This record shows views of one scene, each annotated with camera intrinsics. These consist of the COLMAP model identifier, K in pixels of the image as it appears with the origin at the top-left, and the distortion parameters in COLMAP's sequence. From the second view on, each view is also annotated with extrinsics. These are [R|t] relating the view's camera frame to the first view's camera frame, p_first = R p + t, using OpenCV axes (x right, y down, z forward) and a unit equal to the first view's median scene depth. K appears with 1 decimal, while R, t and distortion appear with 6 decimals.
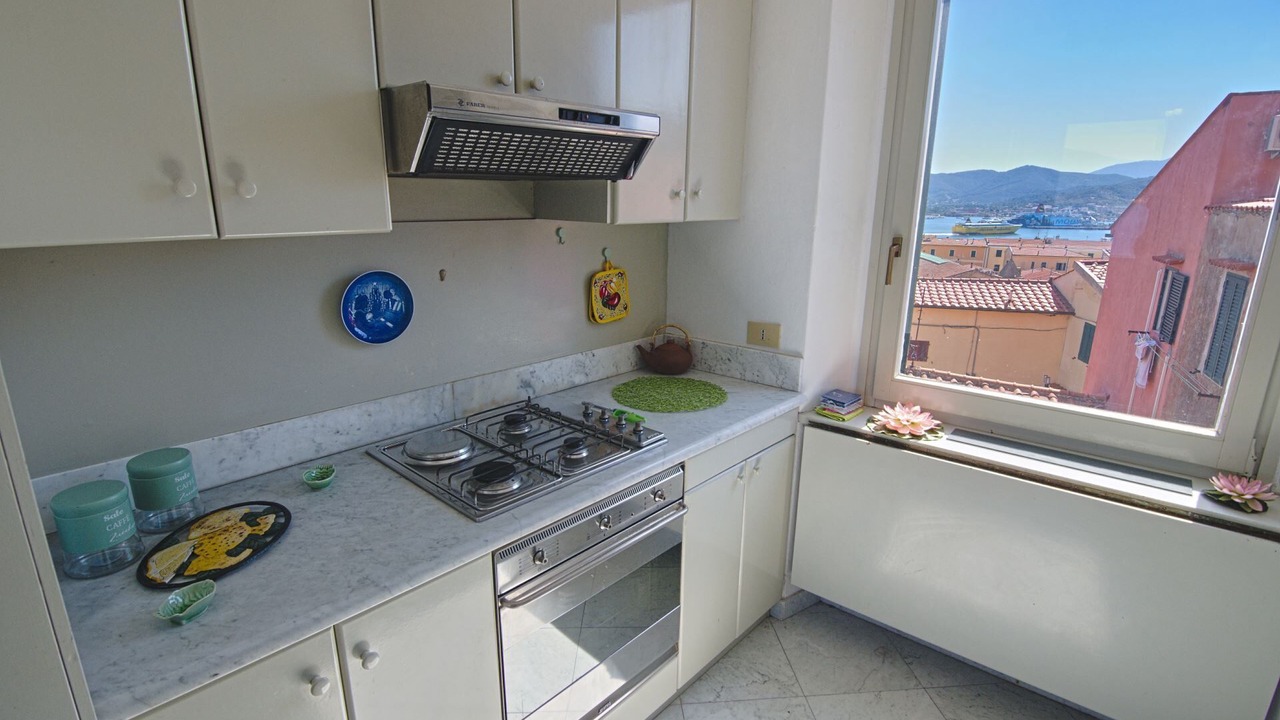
lens RADIAL K [[612.8, 0, 631.7], [0, 612.8, 359.9], [0, 0, 1]] dist [-0.002509, -0.000759]
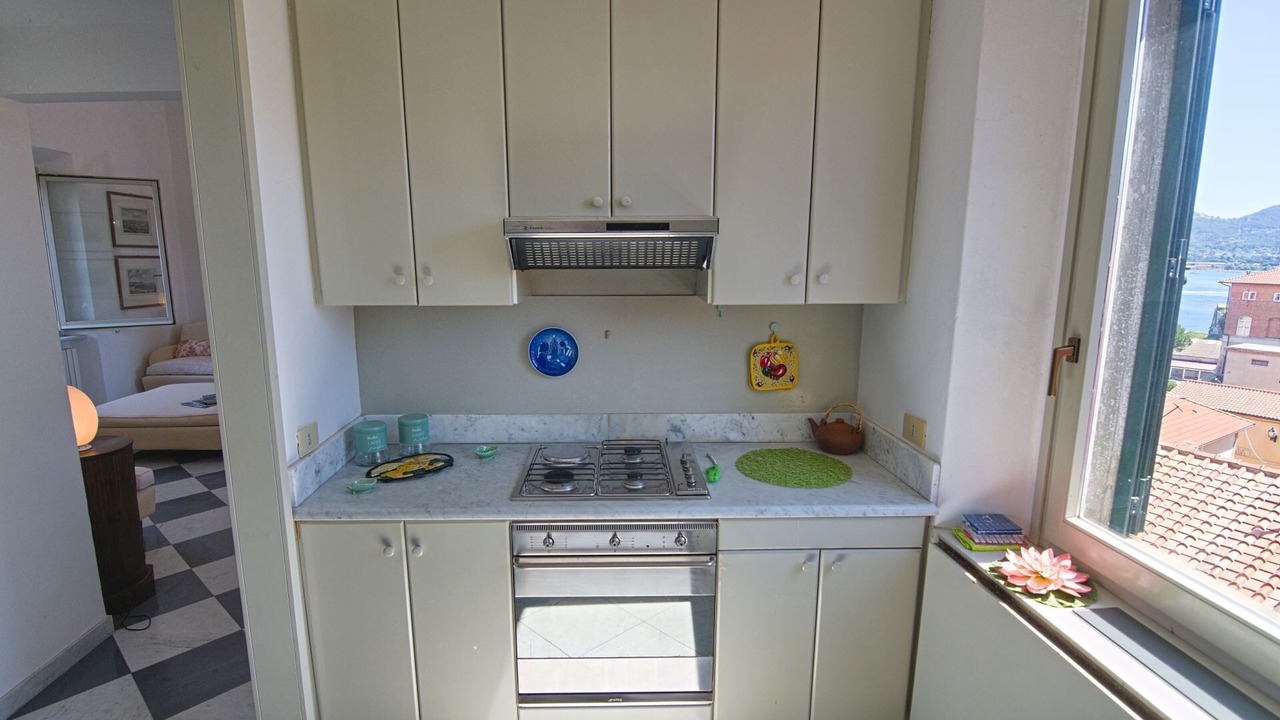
lens RADIAL K [[612.8, 0, 631.7], [0, 612.8, 359.9], [0, 0, 1]] dist [-0.002509, -0.000759]
pose [[0.702597, 0.117897, -0.701753, 0.612420], [-0.175610, 0.984404, -0.010439, -0.068155], [0.689578, 0.130569, 0.712344, 0.063771]]
